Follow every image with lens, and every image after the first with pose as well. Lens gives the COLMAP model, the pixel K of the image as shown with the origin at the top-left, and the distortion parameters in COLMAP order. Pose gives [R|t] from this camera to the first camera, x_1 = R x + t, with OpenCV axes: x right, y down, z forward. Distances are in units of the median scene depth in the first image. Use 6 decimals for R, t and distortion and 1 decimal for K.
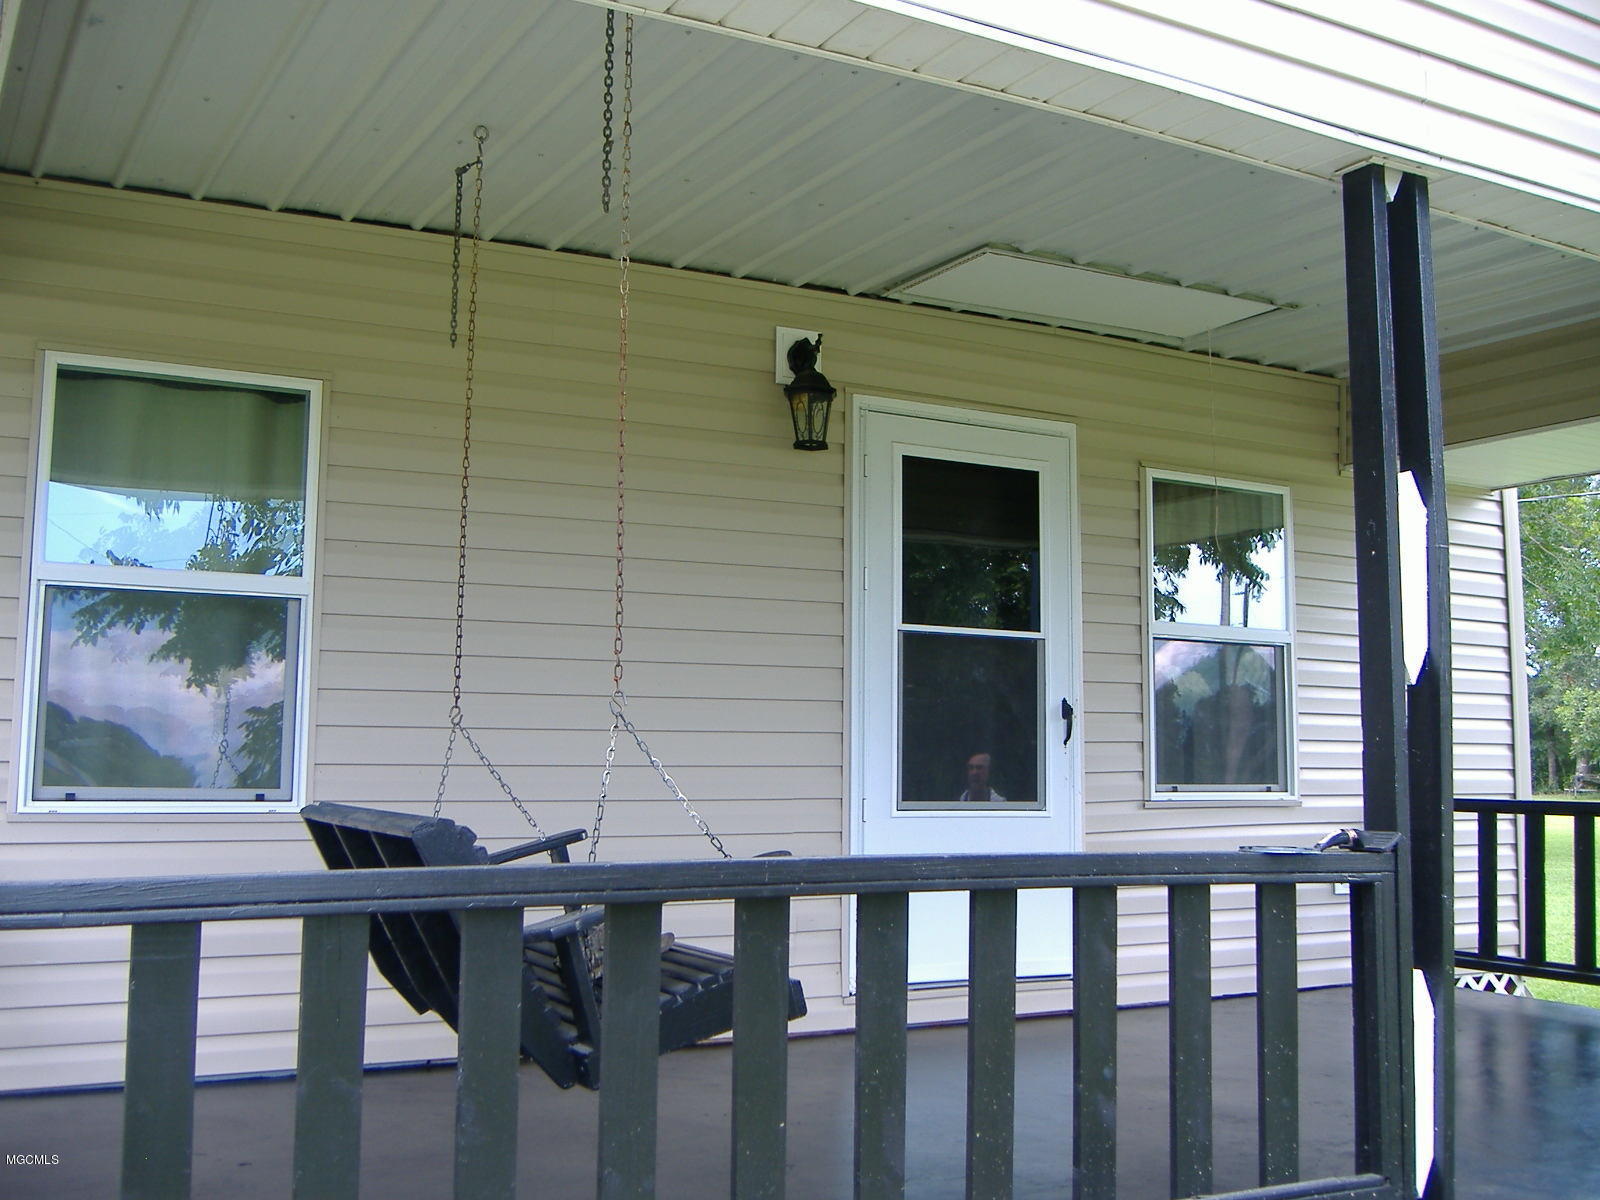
lens RADIAL K [[1630.4, 0, 800.0], [0, 1630.4, 600.0], [0, 0, 1]] dist [-0.080681, 0.036740]
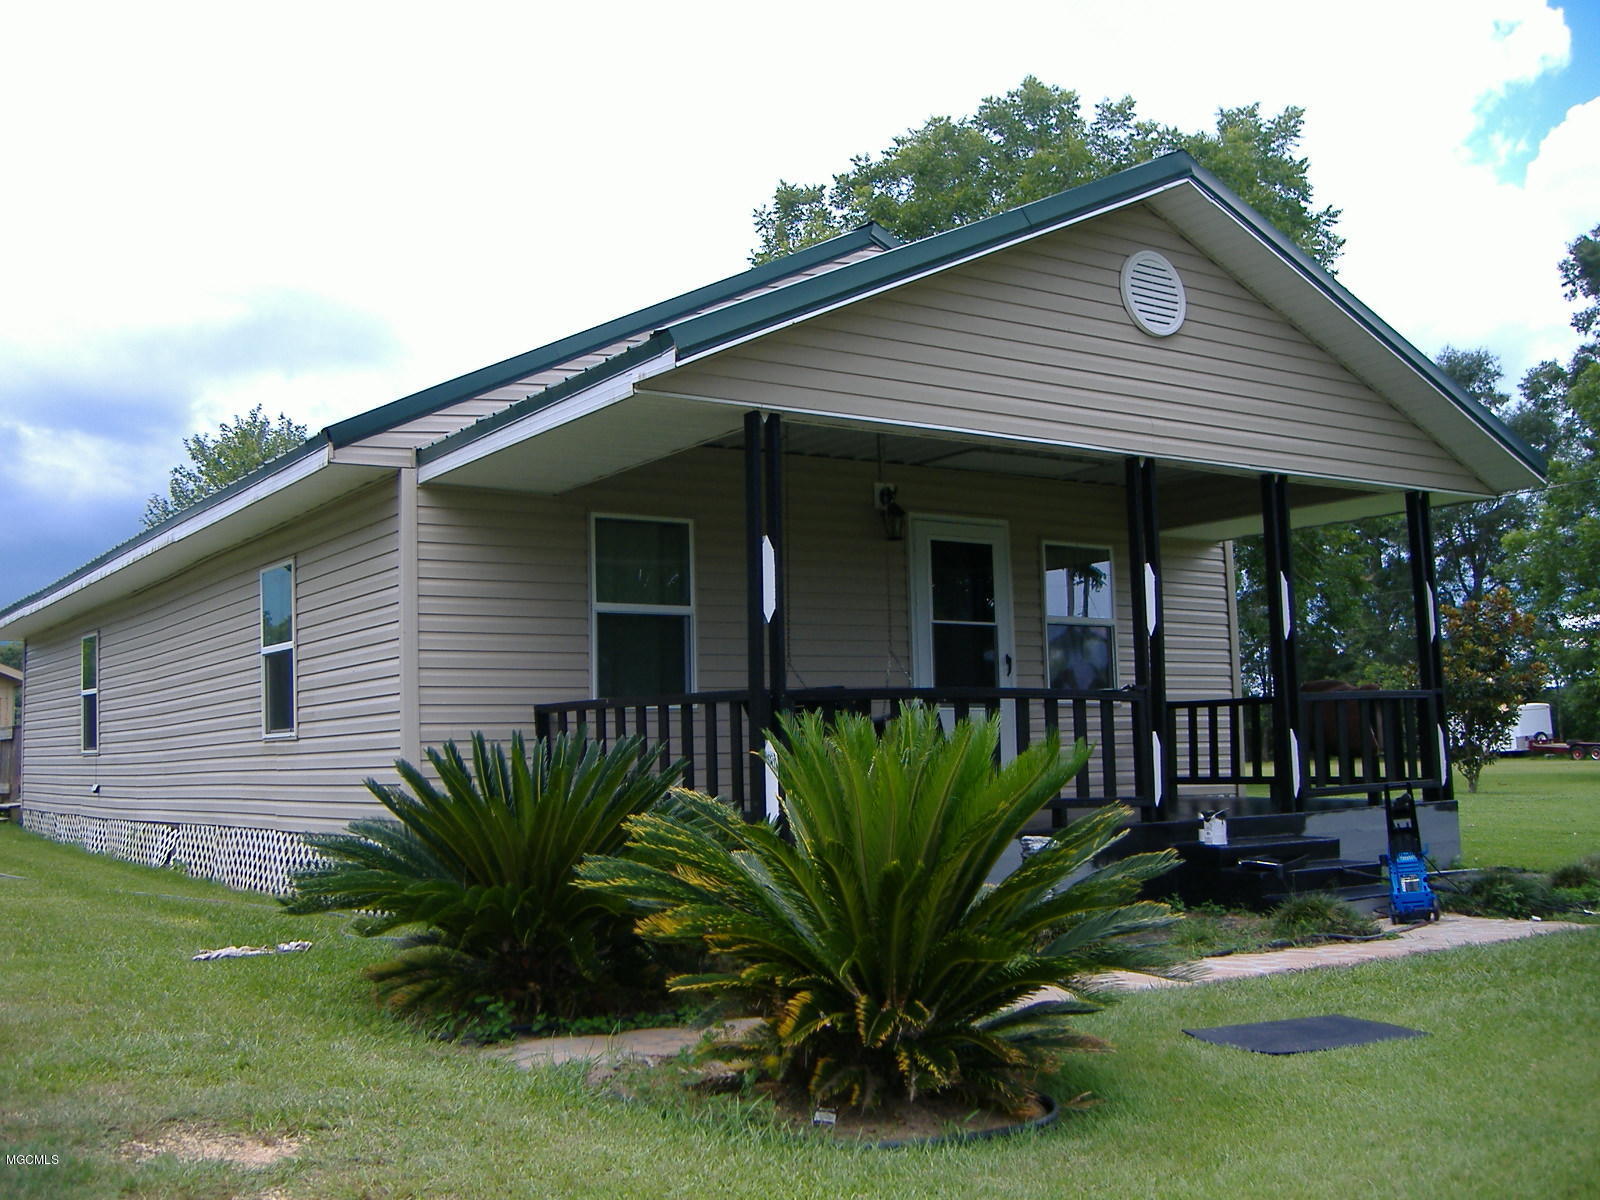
lens RADIAL K [[1630.4, 0, 800.0], [0, 1630.4, 600.0], [0, 0, 1]] dist [-0.080681, 0.036740]
pose [[0.995260, -0.023769, 0.094302, -0.301773], [0.023719, 0.999717, 0.001659, -0.018515], [-0.094314, 0.000586, 0.995542, -1.066302]]
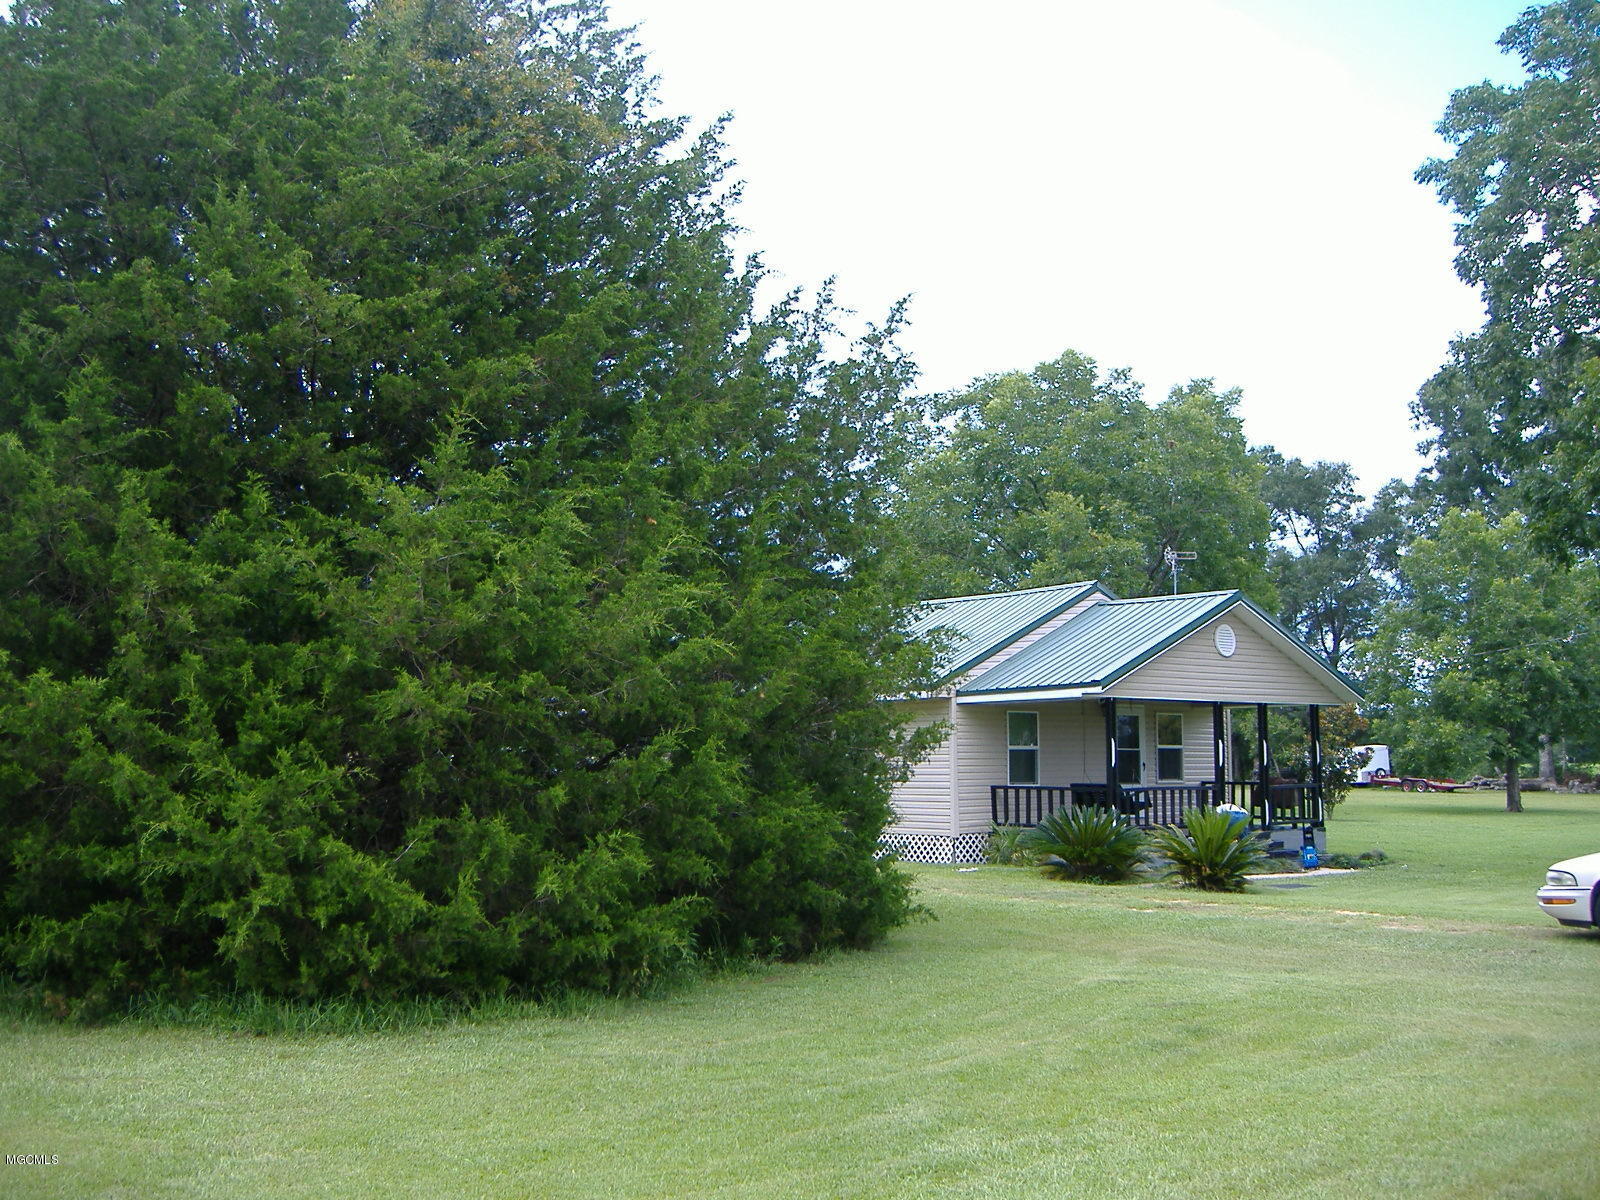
lens RADIAL K [[1630.4, 0, 800.0], [0, 1630.4, 600.0], [0, 0, 1]] dist [-0.080681, 0.036740]
pose [[0.984976, 0.010420, 0.172377, -1.773563], [-0.010770, 0.999941, 0.001095, -0.437782], [-0.172355, -0.002935, 0.985030, -3.788585]]
